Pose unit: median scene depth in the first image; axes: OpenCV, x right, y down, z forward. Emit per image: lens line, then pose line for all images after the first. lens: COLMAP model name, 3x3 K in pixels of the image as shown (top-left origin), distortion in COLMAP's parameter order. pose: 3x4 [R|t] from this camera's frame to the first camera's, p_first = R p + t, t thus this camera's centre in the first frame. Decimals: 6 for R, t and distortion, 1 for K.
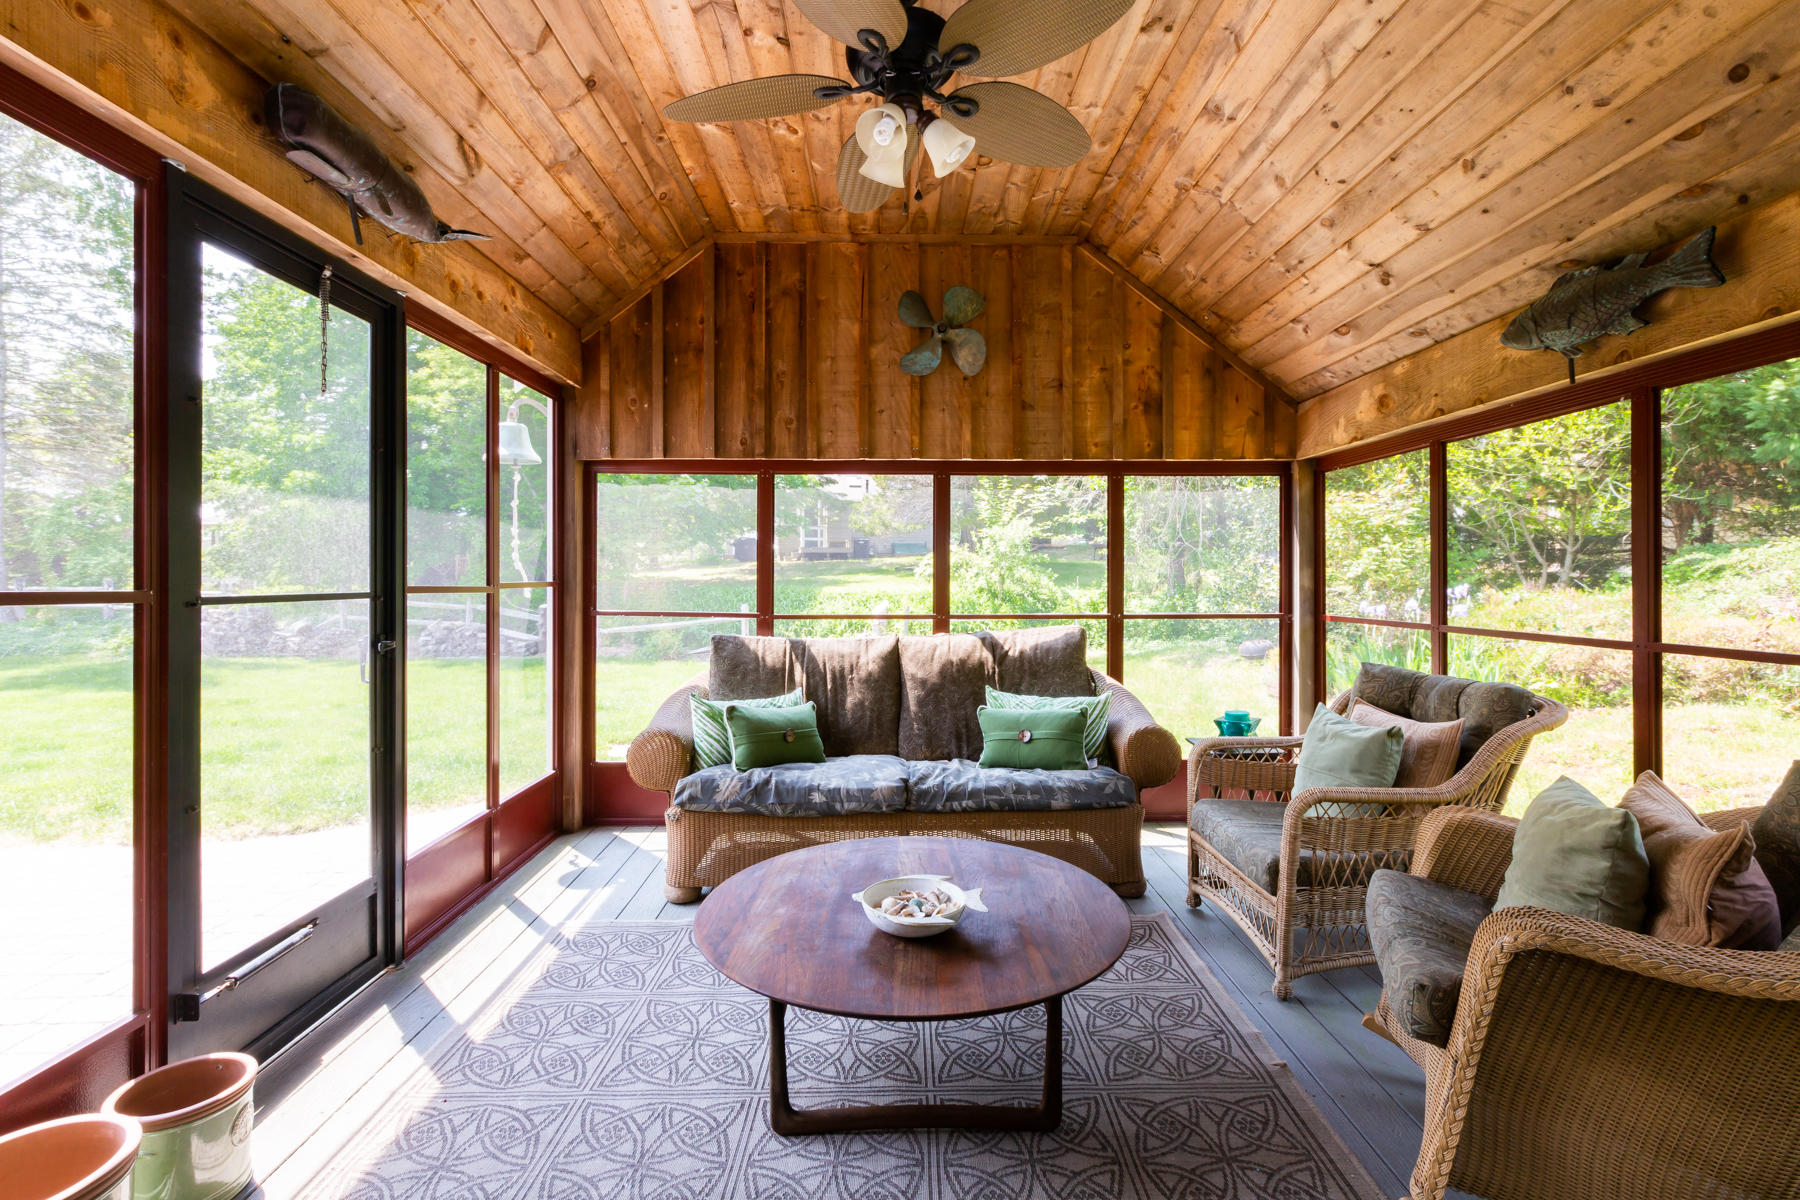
lens RADIAL K [[849.1, 0, 910.6], [0, 849.1, 586.4], [0, 0, 1]] dist [0.000603, 0.000048]
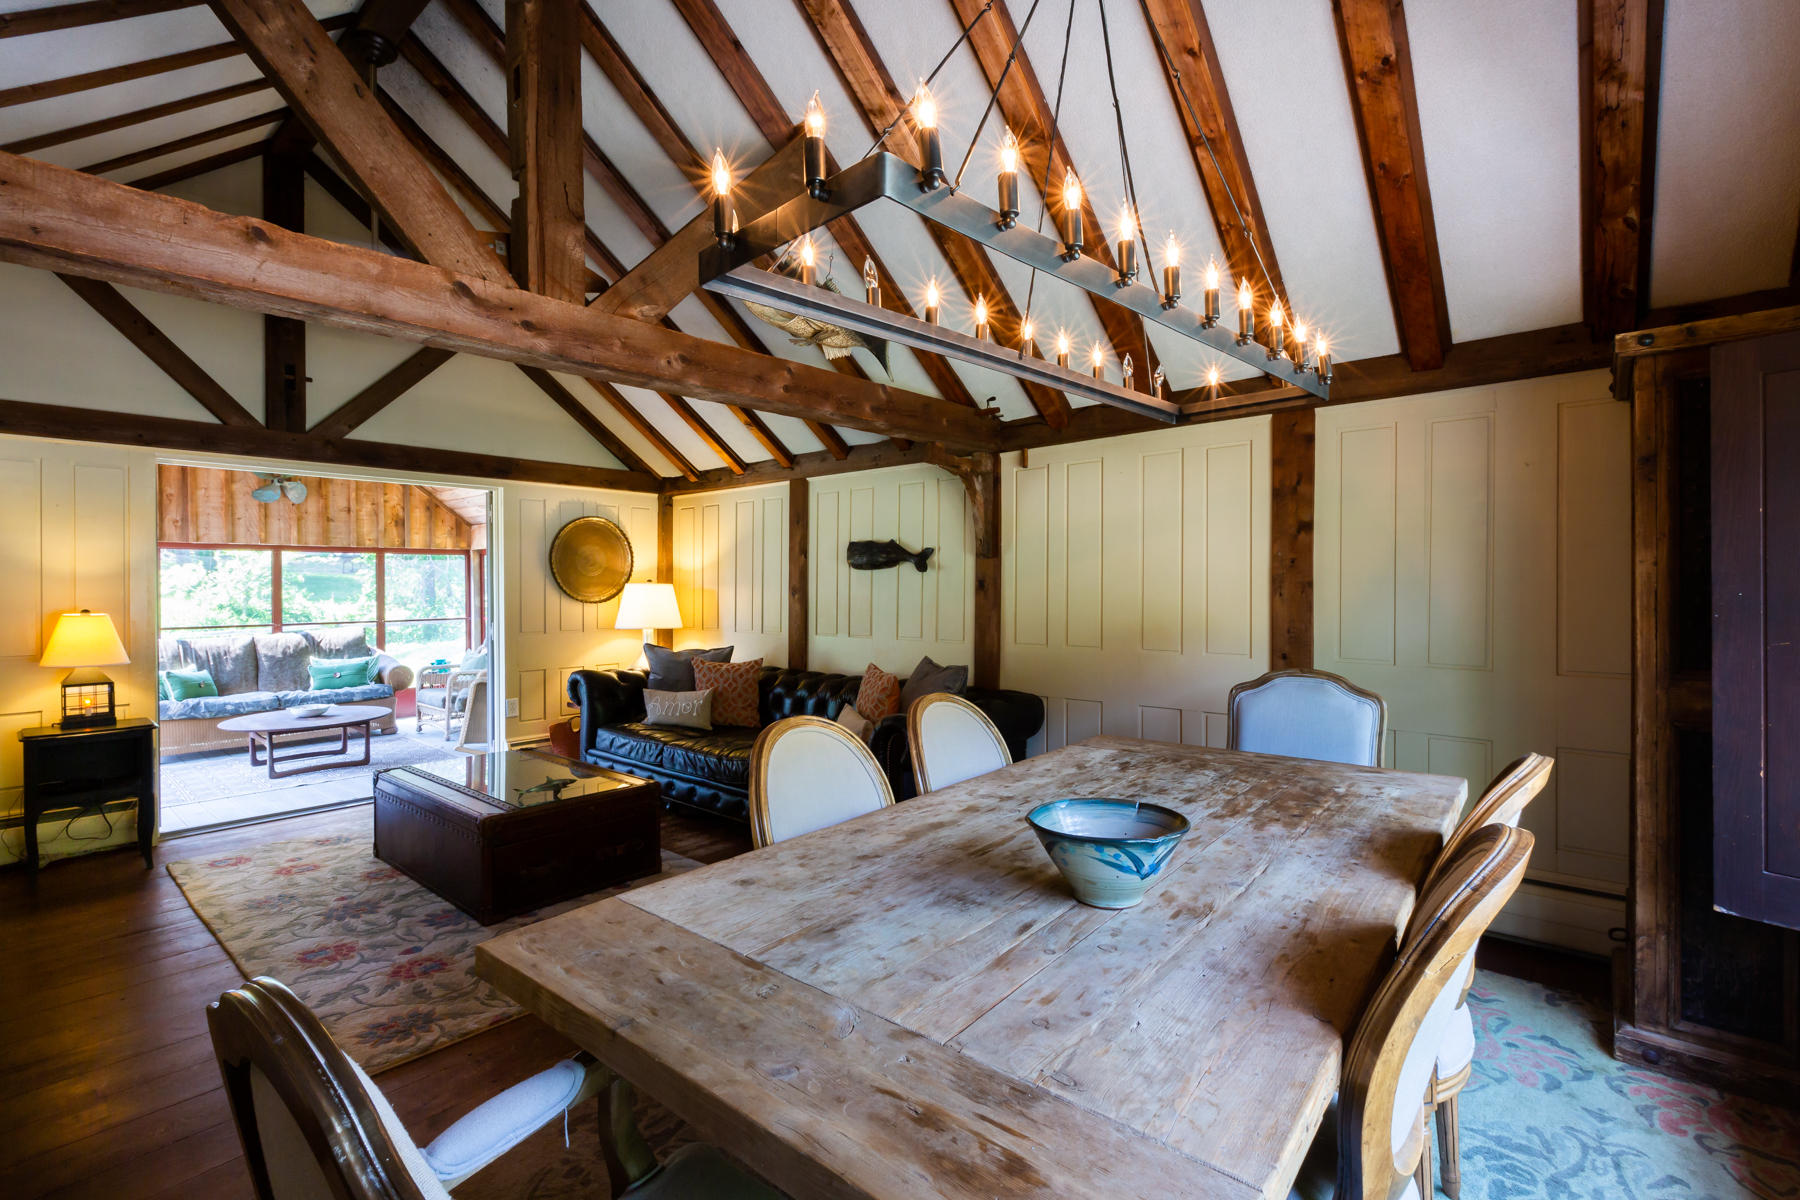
lens RADIAL K [[849.1, 0, 910.6], [0, 849.1, 586.4], [0, 0, 1]] dist [0.000603, 0.000048]
pose [[0.690983, -0.008366, 0.722823, -0.376845], [0.014174, 0.999898, -0.001977, -0.028546], [-0.722732, 0.011612, 0.691031, -1.421020]]
